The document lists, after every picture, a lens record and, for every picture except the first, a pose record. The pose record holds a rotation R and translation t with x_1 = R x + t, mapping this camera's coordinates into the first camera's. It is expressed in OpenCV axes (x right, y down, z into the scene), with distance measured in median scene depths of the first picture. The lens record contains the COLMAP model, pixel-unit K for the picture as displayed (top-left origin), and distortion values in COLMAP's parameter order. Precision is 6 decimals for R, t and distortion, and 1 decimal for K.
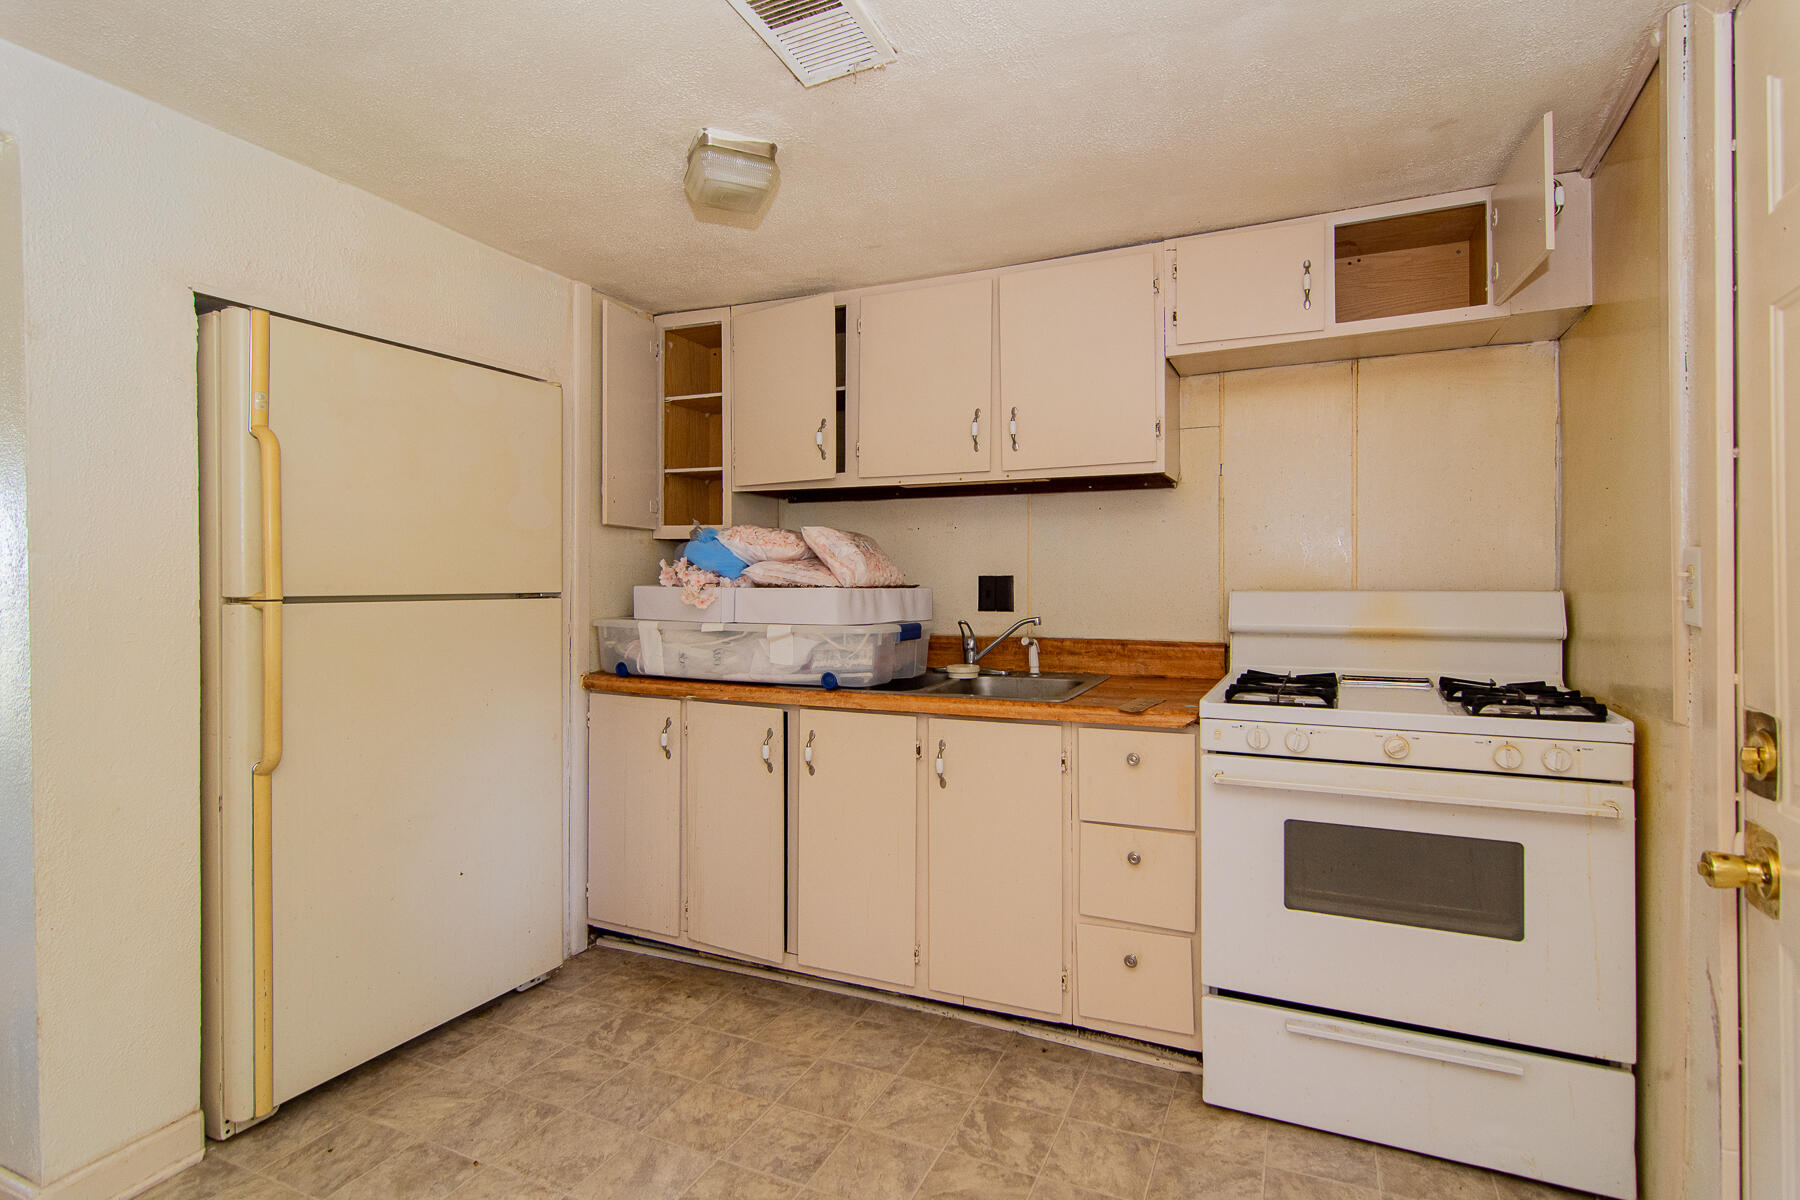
lens RADIAL K [[850.6, 0, 884.9], [0, 850.6, 587.9], [0, 0, 1]] dist [-0.000640, 0.000600]
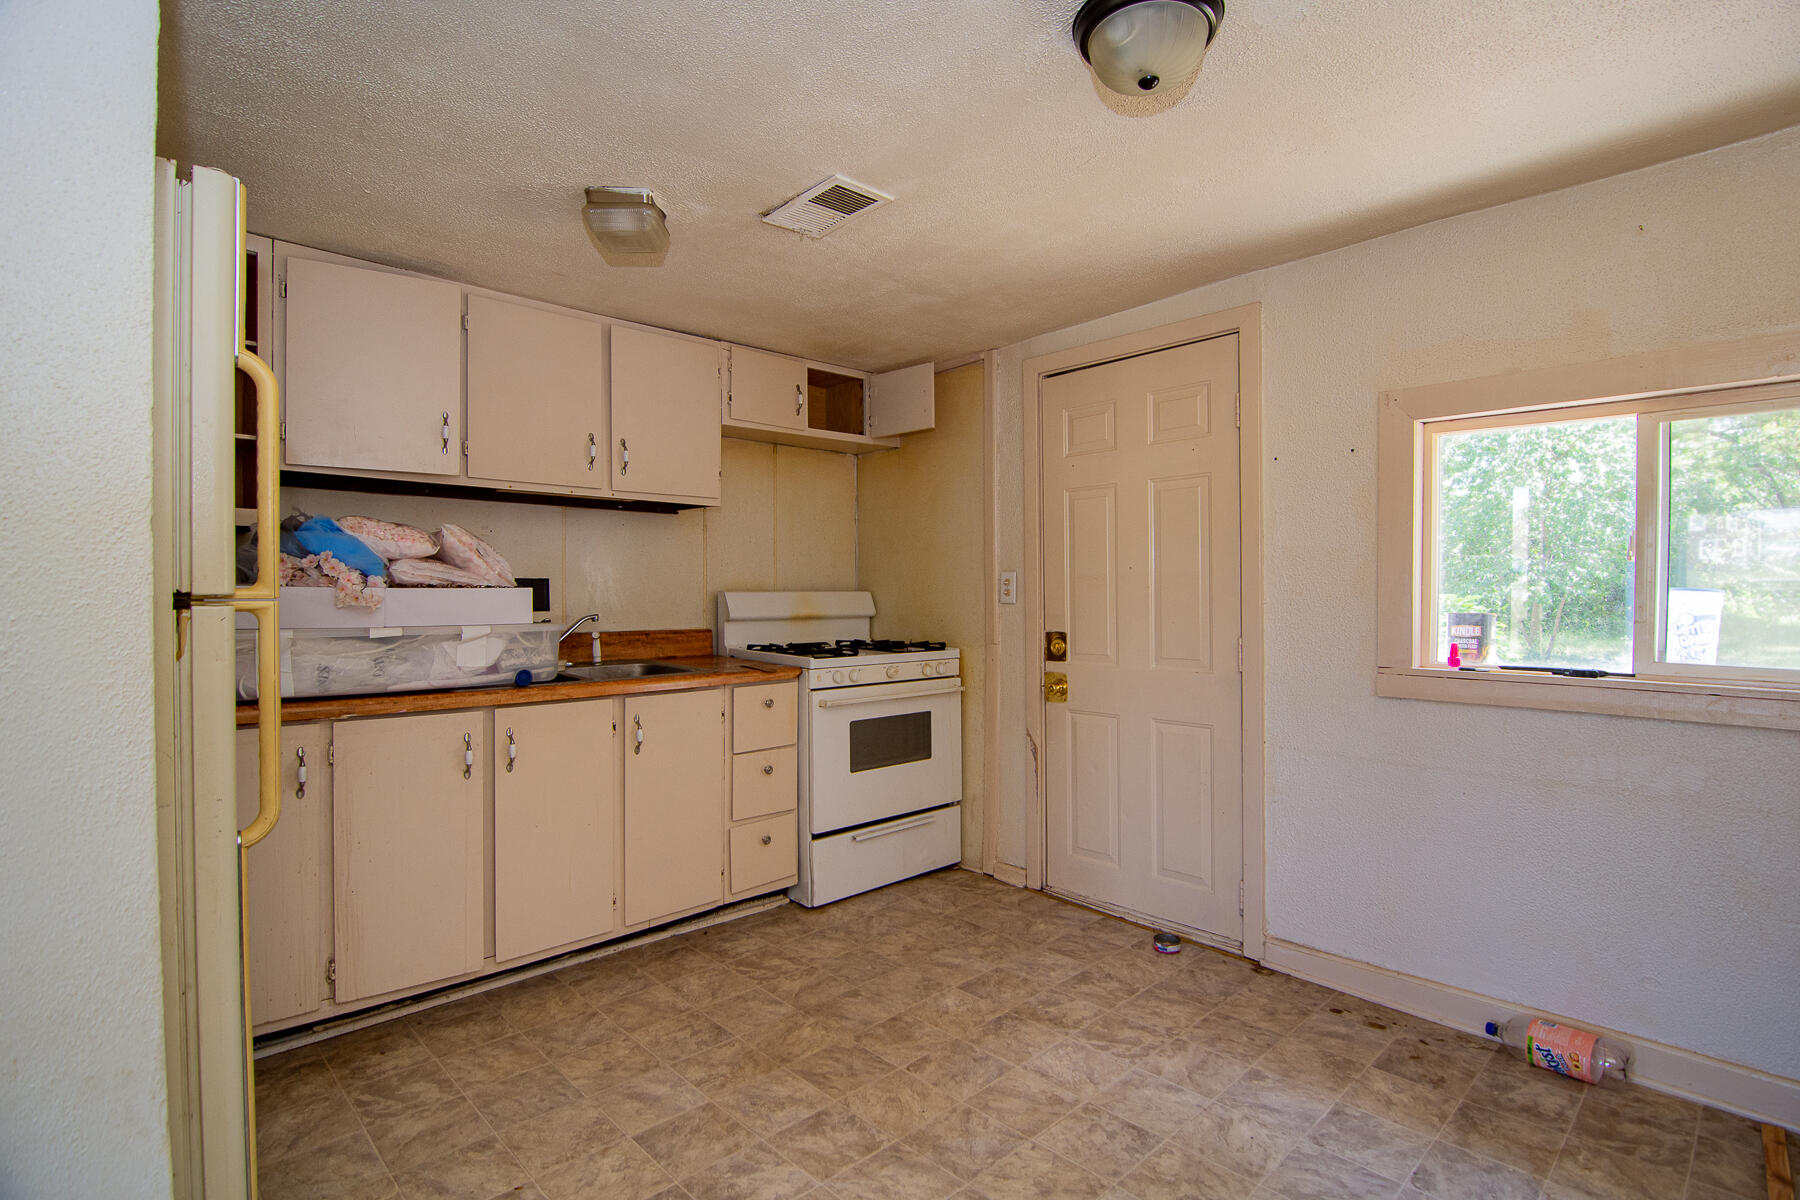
lens RADIAL K [[862.7, 0, 900.0], [0, 862.7, 600.0], [0, 0, 1]] dist [0.000888, -0.013576]
pose [[0.398626, -0.009104, 0.917068, -0.937237], [0.005916, 0.999955, 0.007355, 0.010506], [-0.917094, 0.002493, 0.398663, 0.176189]]
